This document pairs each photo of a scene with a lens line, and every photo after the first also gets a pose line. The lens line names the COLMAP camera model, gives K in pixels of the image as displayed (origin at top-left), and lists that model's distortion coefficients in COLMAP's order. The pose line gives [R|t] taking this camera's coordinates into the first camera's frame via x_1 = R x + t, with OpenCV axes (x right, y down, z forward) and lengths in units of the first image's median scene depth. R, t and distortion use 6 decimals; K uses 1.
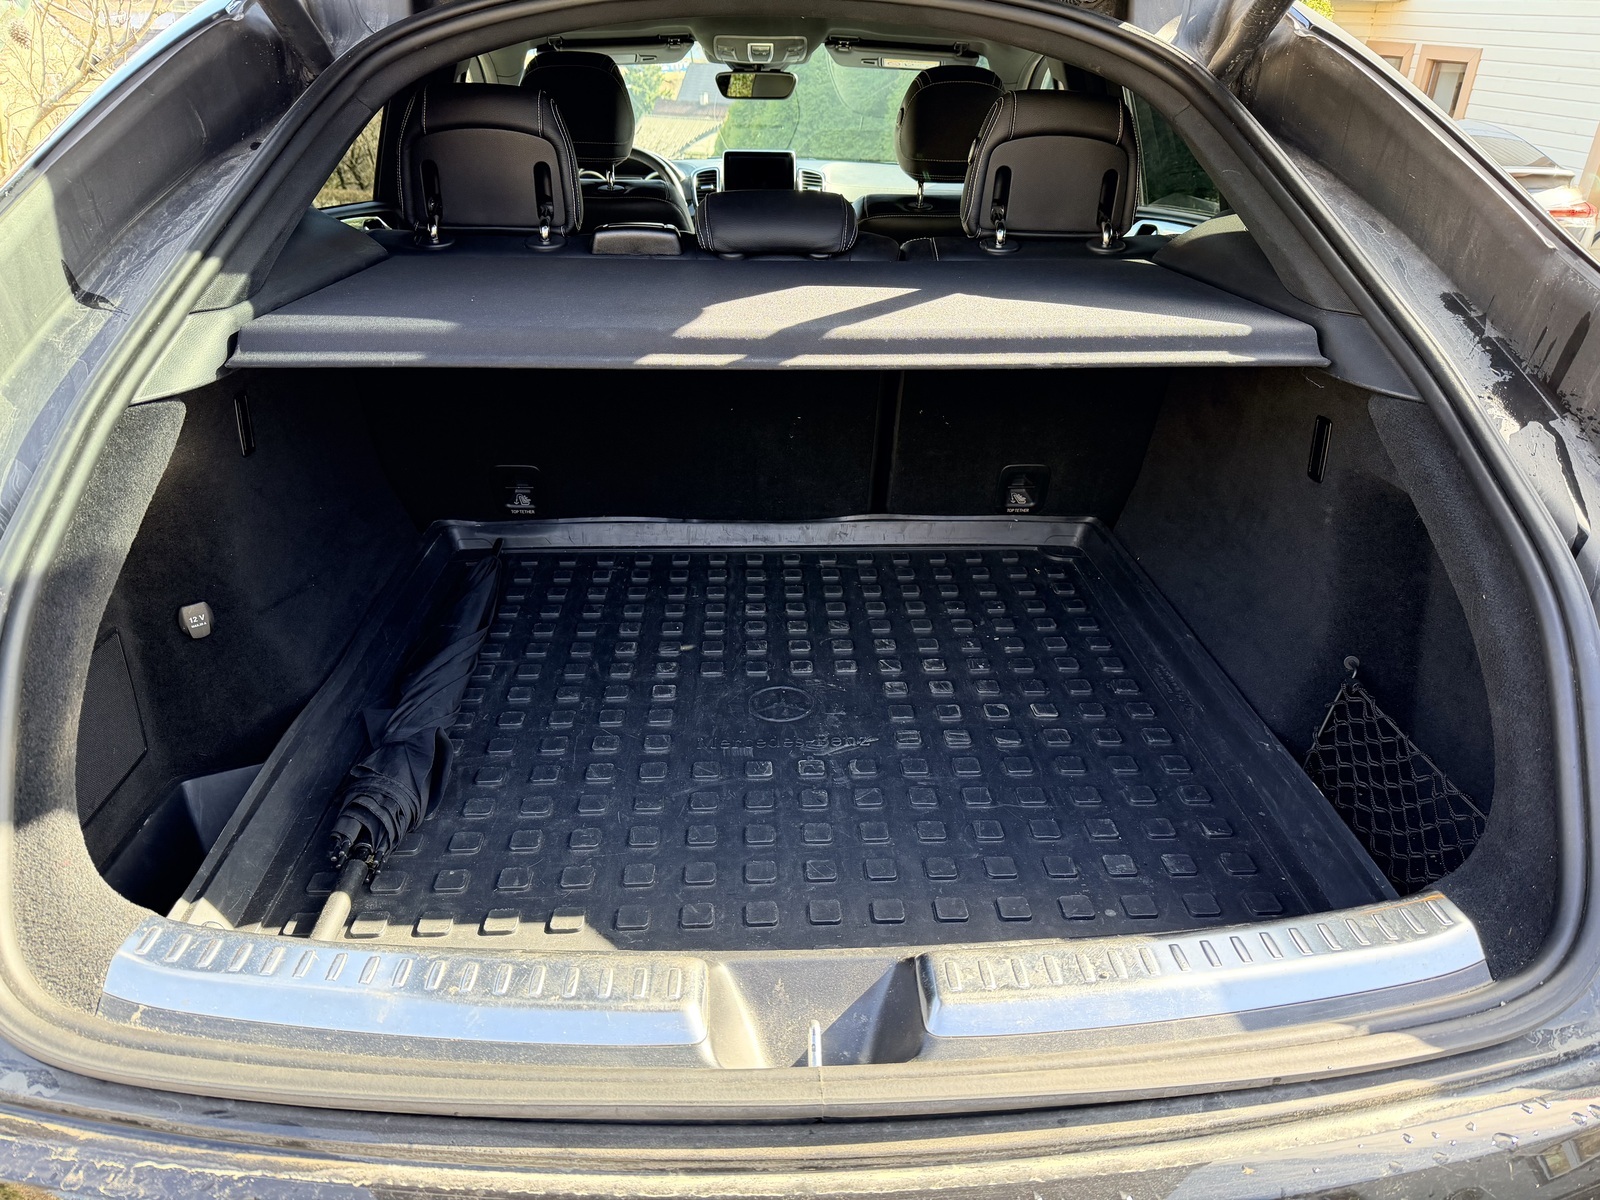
lens RADIAL K [[1118.6, 0, 800.0], [0, 1118.6, 600.0], [0, 0, 1]] dist [-0.010051, -0.003938]
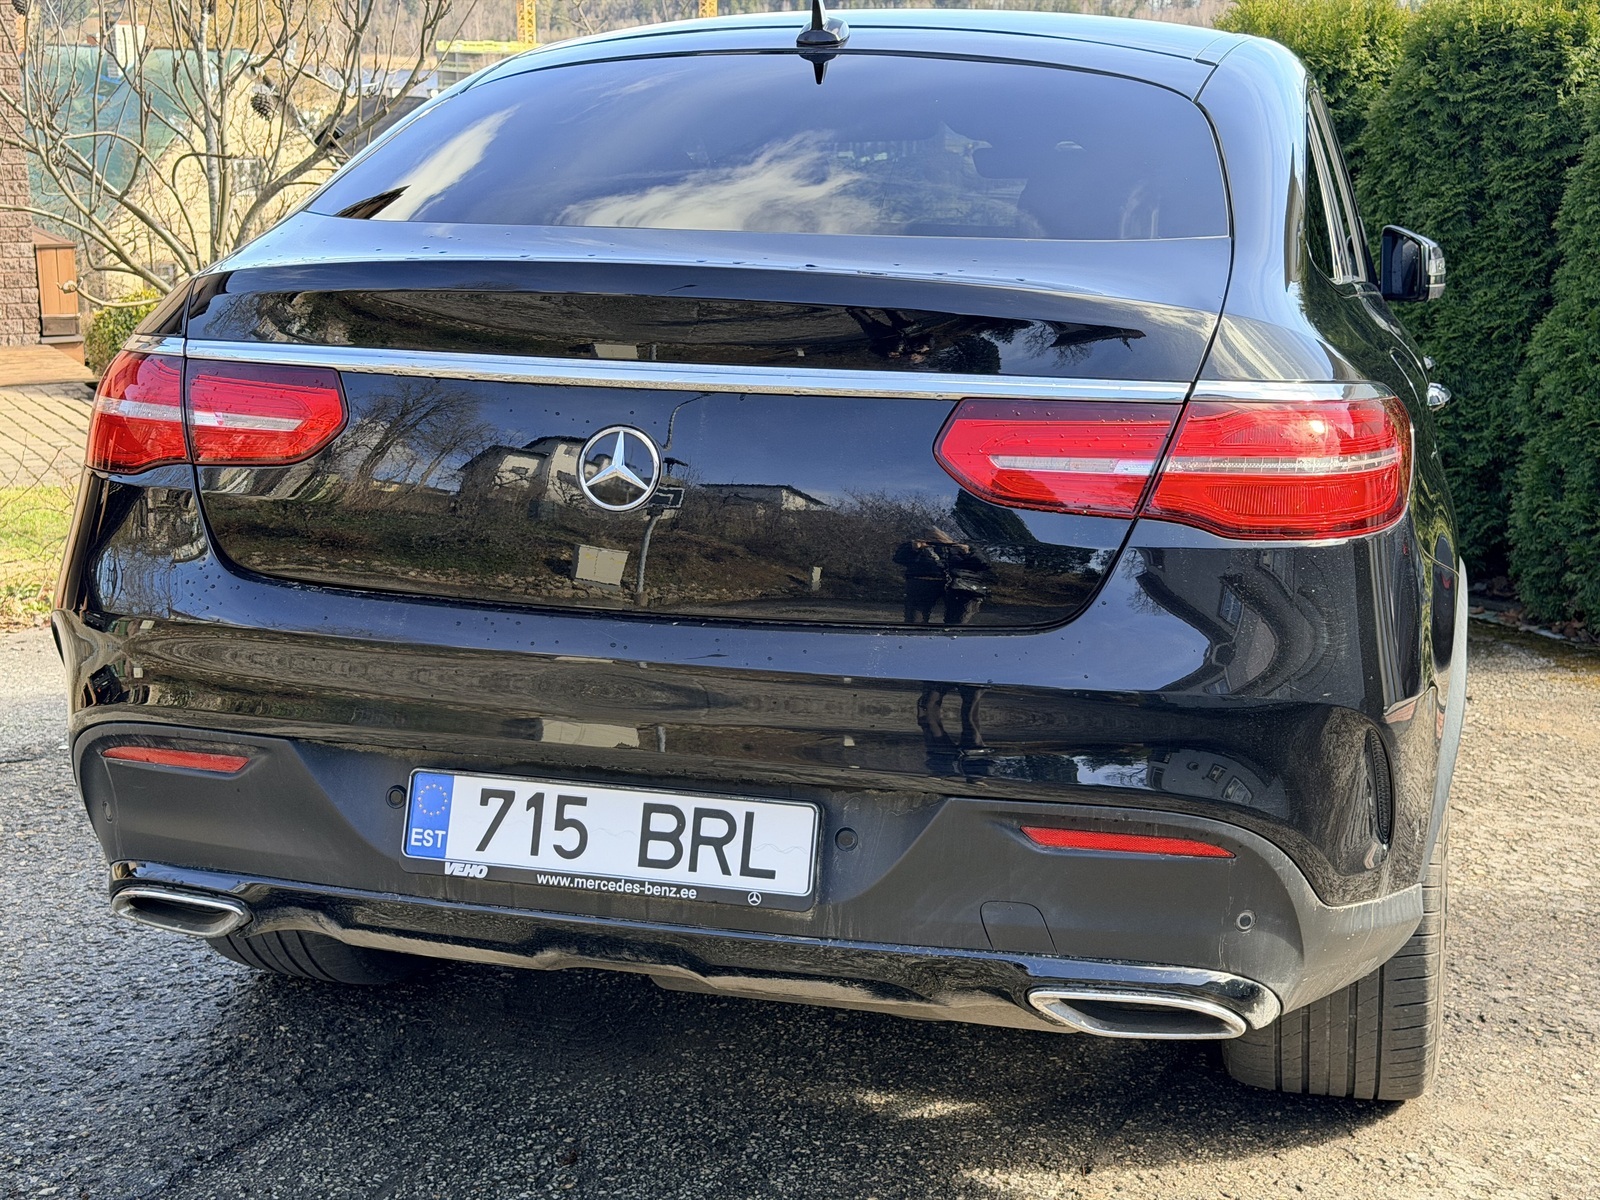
lens RADIAL K [[2208.3, 0, 800.0], [0, 2208.3, 600.0], [0, 0, 1]] dist [0.328582, -0.919399]
pose [[0.952931, 0.060370, -0.297116, 0.568436], [-0.132933, 0.963951, -0.230492, 0.507686], [0.272490, 0.259140, 0.926604, -0.997447]]
